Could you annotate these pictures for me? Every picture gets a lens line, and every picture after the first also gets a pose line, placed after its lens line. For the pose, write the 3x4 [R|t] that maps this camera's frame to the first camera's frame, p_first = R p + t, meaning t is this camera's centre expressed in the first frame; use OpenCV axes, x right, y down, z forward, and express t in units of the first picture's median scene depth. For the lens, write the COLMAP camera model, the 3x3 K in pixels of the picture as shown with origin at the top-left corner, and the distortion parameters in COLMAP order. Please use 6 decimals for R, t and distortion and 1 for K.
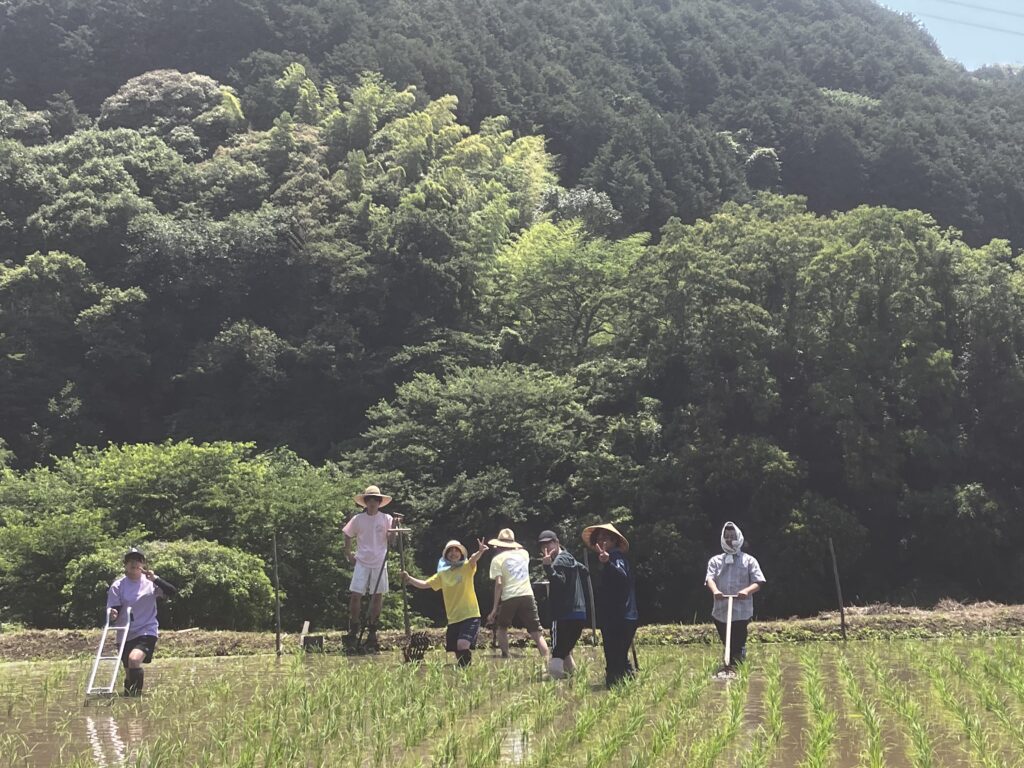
lens RADIAL K [[1661.8, 0, 501.2], [0, 1661.8, 385.5], [0, 0, 1]] dist [0.196582, 0.000000]
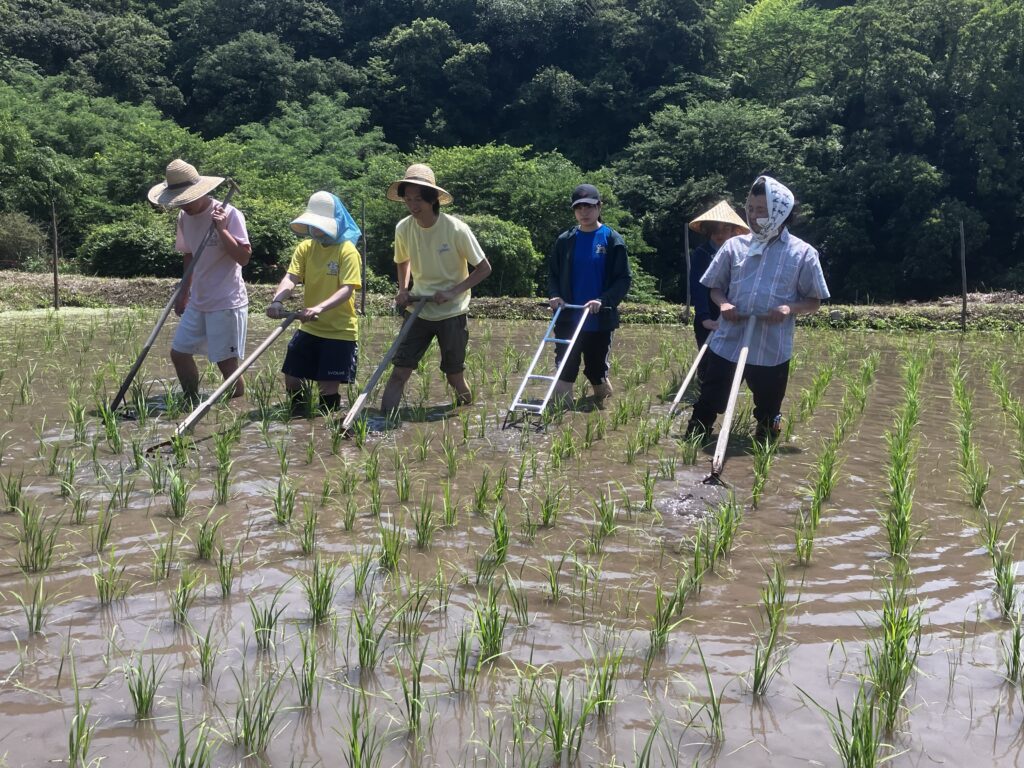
lens RADIAL K [[1039.6, 0, 518.4], [0, 1039.6, 389.2], [0, 0, 1]] dist [0.016960, 0.000000]
pose [[0.978717, 0.067352, -0.193849, 0.012567], [-0.017144, 0.968141, 0.249820, 0.006990], [0.204499, -0.241180, 0.948690, 0.064211]]
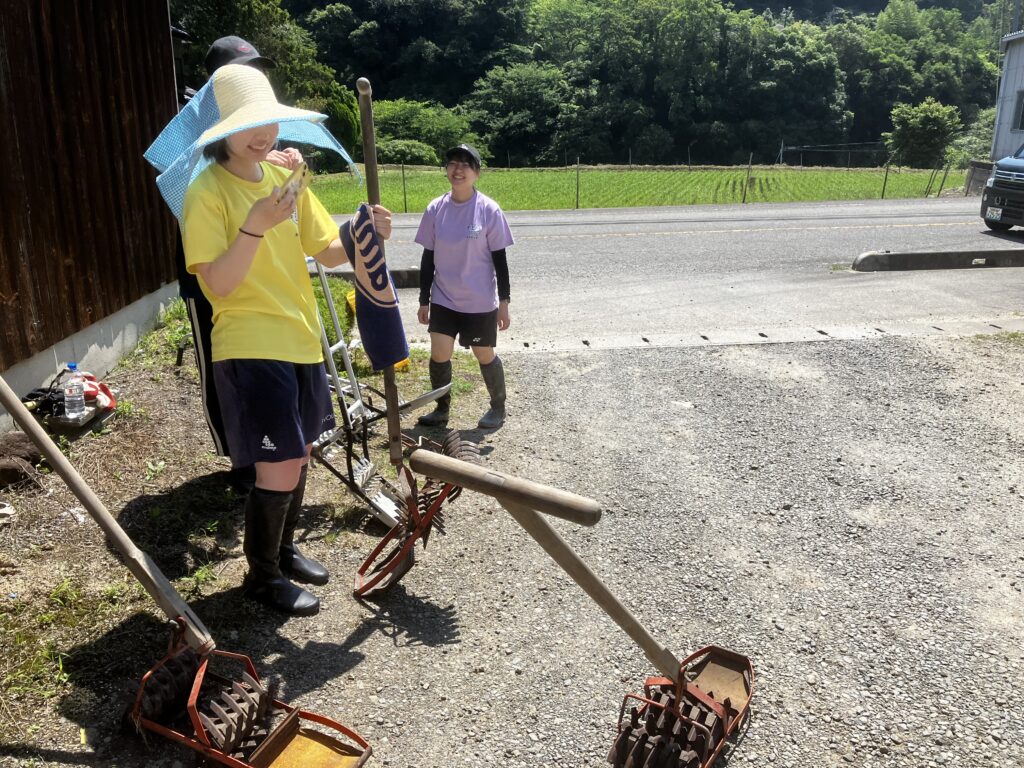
lens RADIAL K [[826.2, 0, 530.2], [0, 826.2, 388.7], [0, 0, 1]] dist [-0.022806, -0.002622]
pose [[0.999434, 0.029234, -0.016664, 0.028195], [-0.020723, 0.924881, 0.379692, -0.025366], [0.026512, -0.379132, 0.924963, -0.217555]]
